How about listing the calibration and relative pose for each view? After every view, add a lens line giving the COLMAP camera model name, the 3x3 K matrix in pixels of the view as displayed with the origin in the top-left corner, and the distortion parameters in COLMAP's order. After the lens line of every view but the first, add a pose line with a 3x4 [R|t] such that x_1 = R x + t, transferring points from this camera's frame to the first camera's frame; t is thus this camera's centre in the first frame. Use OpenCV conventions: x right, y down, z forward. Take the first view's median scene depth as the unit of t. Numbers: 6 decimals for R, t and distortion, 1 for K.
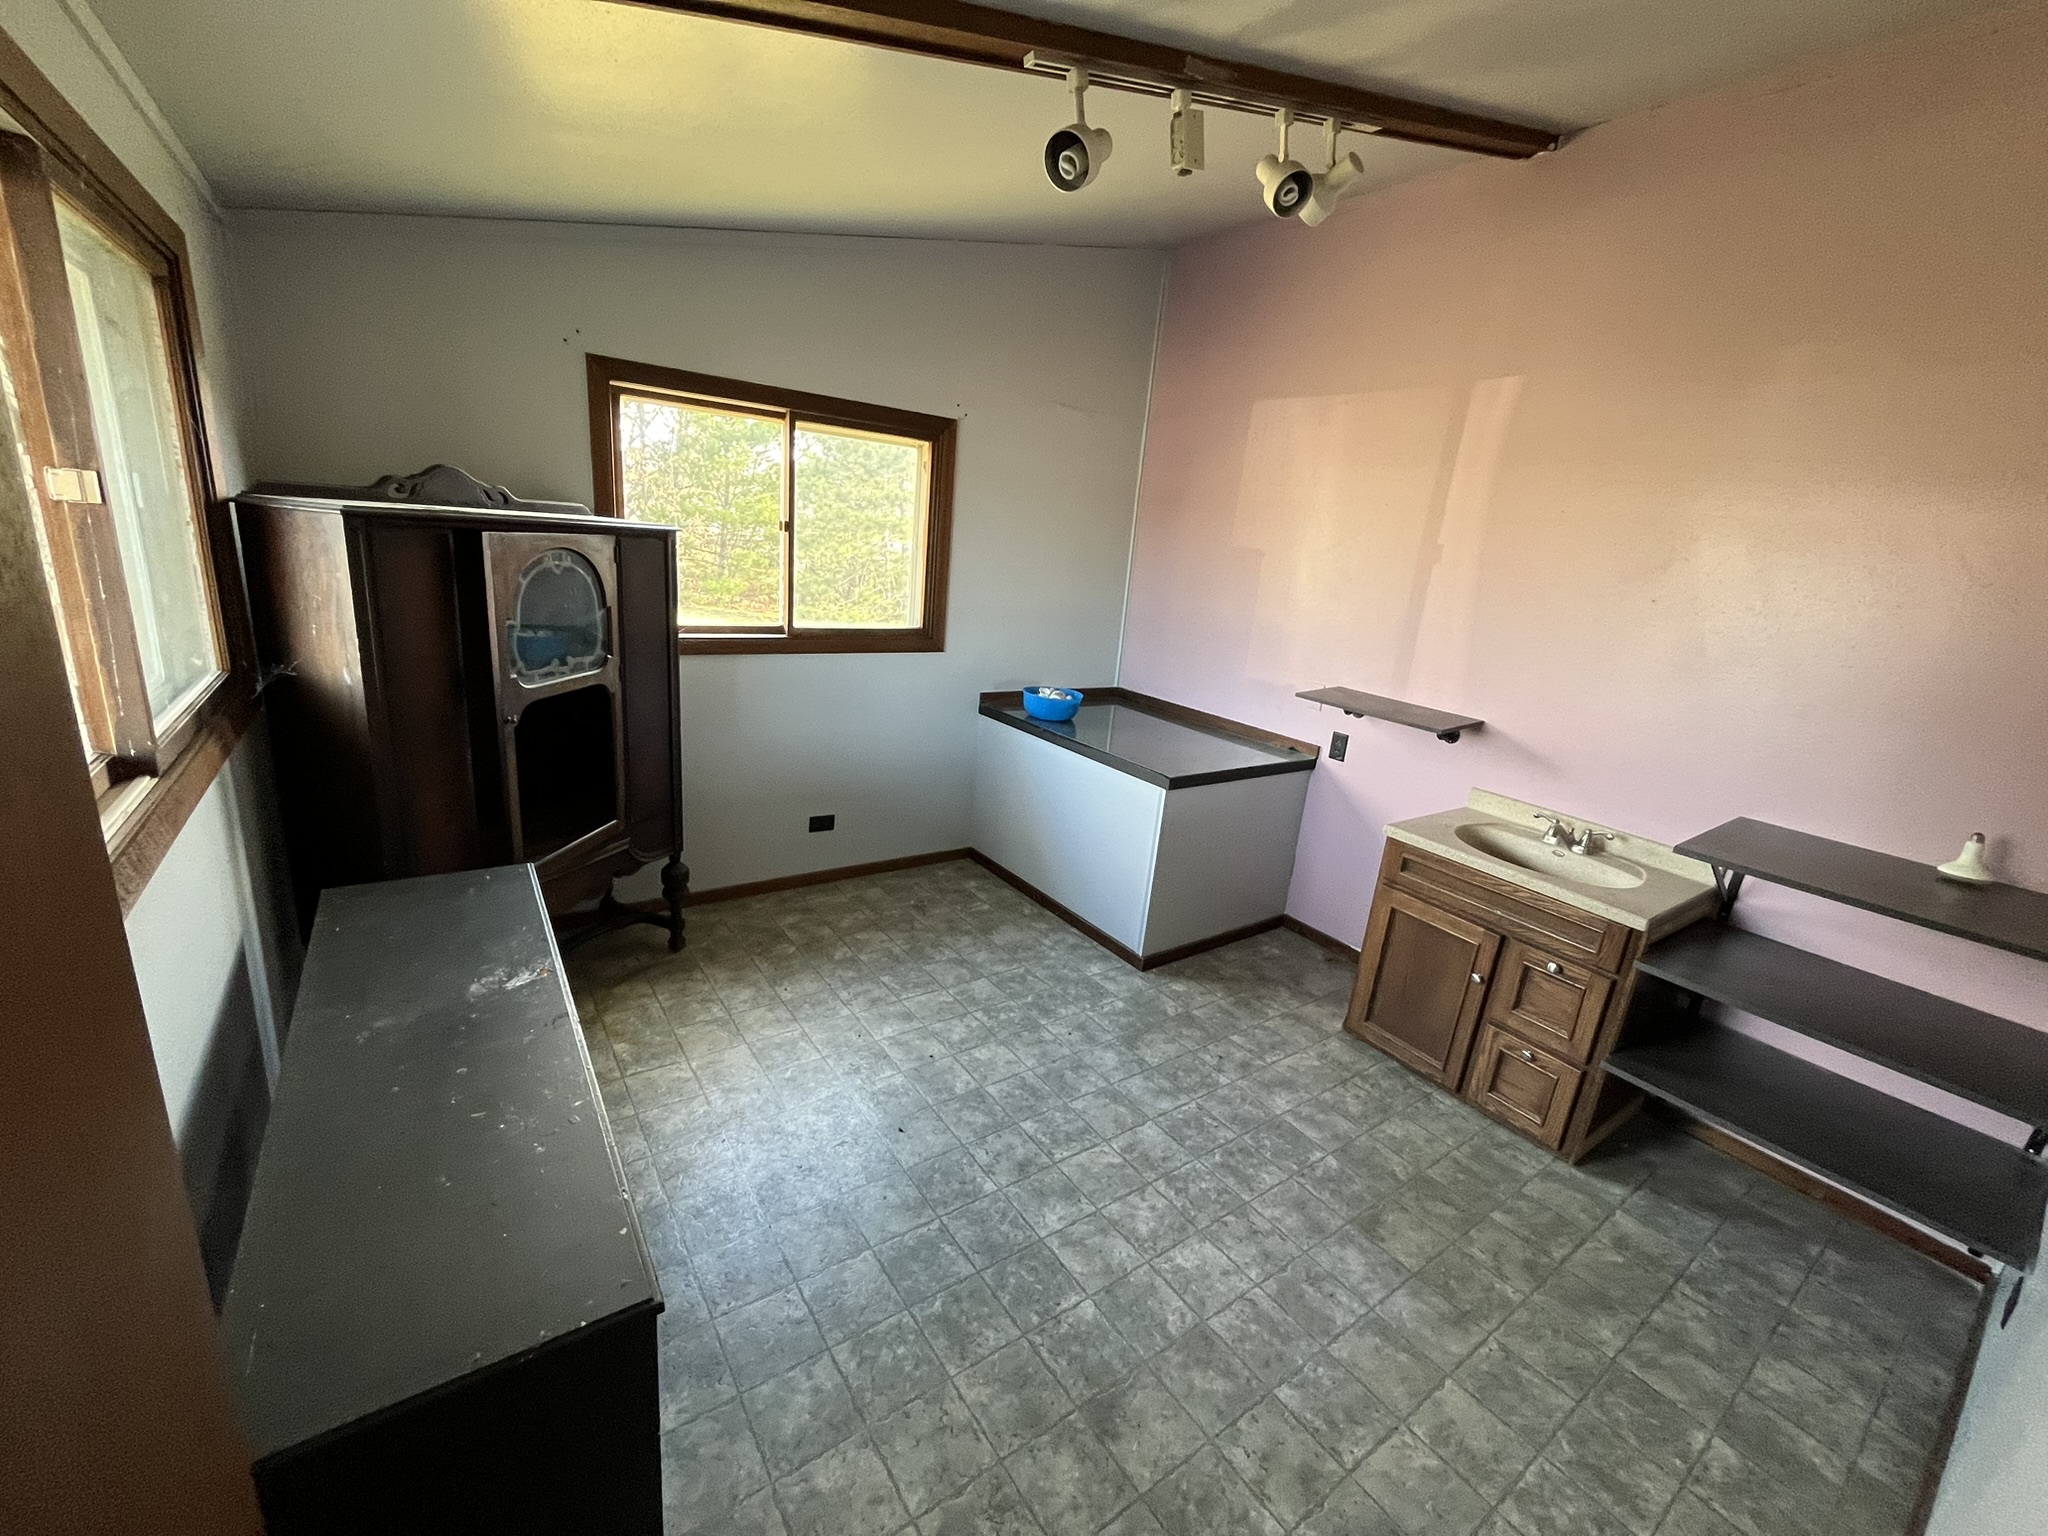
lens RADIAL K [[832.1, 0, 1024.0], [0, 832.1, 768.0], [0, 0, 1]] dist [-0.000866, -0.000163]
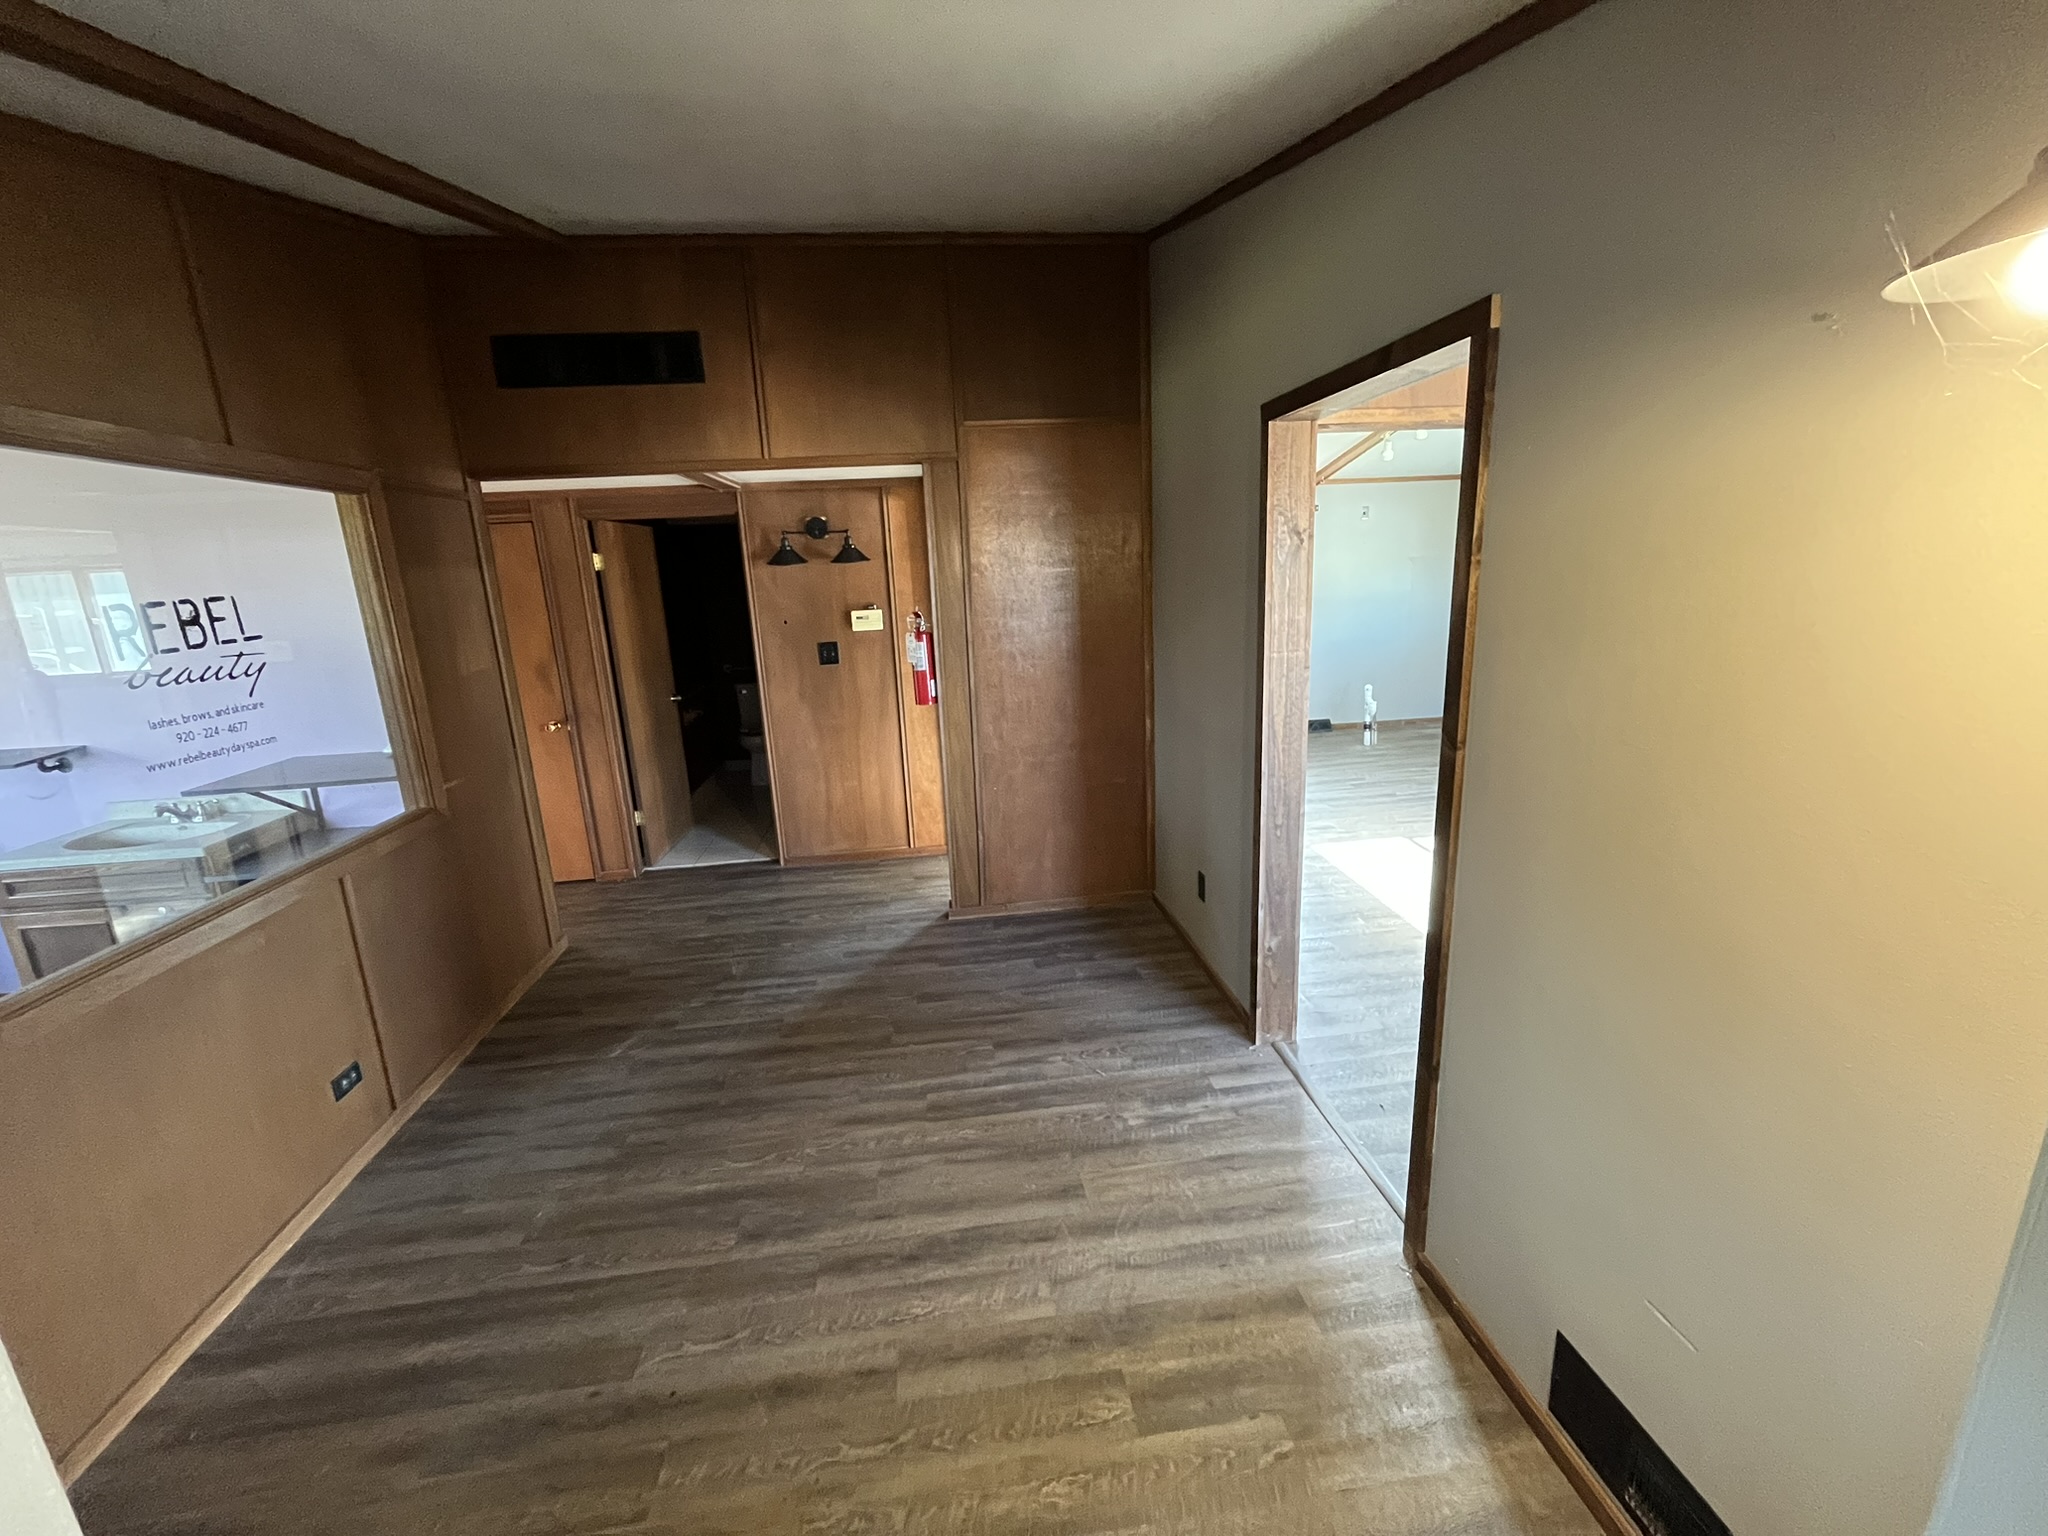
lens RADIAL K [[832.1, 0, 1024.0], [0, 832.1, 768.0], [0, 0, 1]] dist [-0.000866, -0.000163]
pose [[0.473686, -0.314279, 0.822709, 0.241196], [0.321921, 0.931304, 0.170412, 0.213488], [-0.819749, 0.184126, 0.542318, -0.731341]]
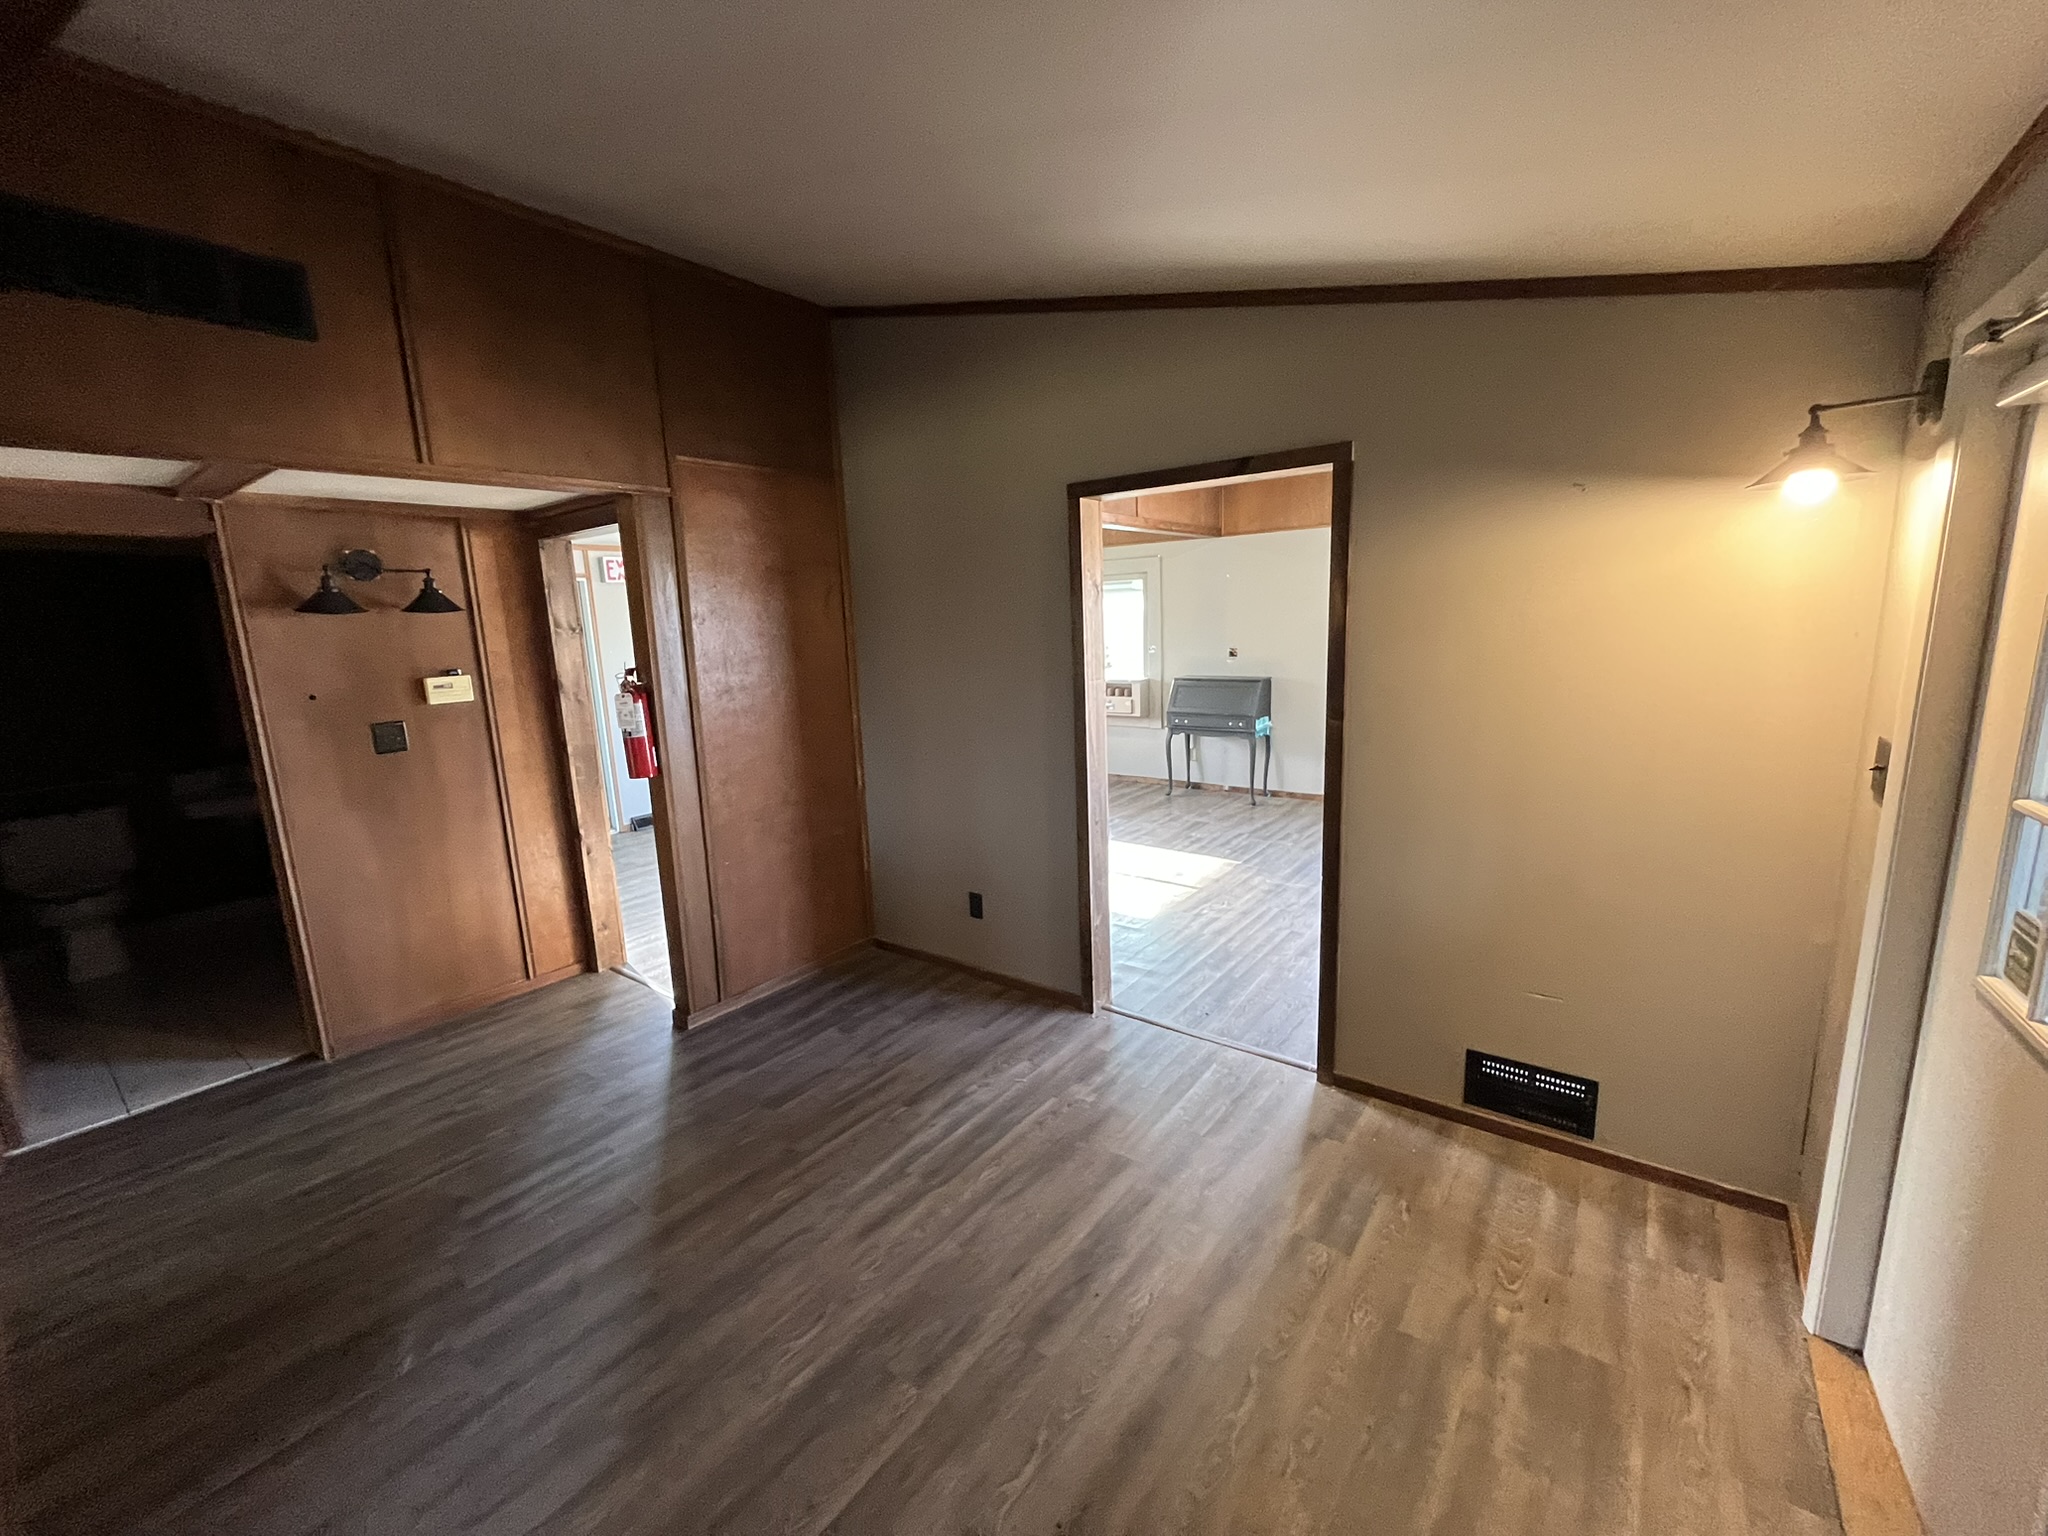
lens RADIAL K [[829.3, 0, 1024.0], [0, 829.3, 768.0], [0, 0, 1]] dist [-0.002126, -0.000036]
pose [[-0.295560, -0.248674, 0.922391, 0.112450], [0.269488, 0.904612, 0.330232, 0.041801], [-0.916526, 0.346177, -0.200353, -0.104586]]
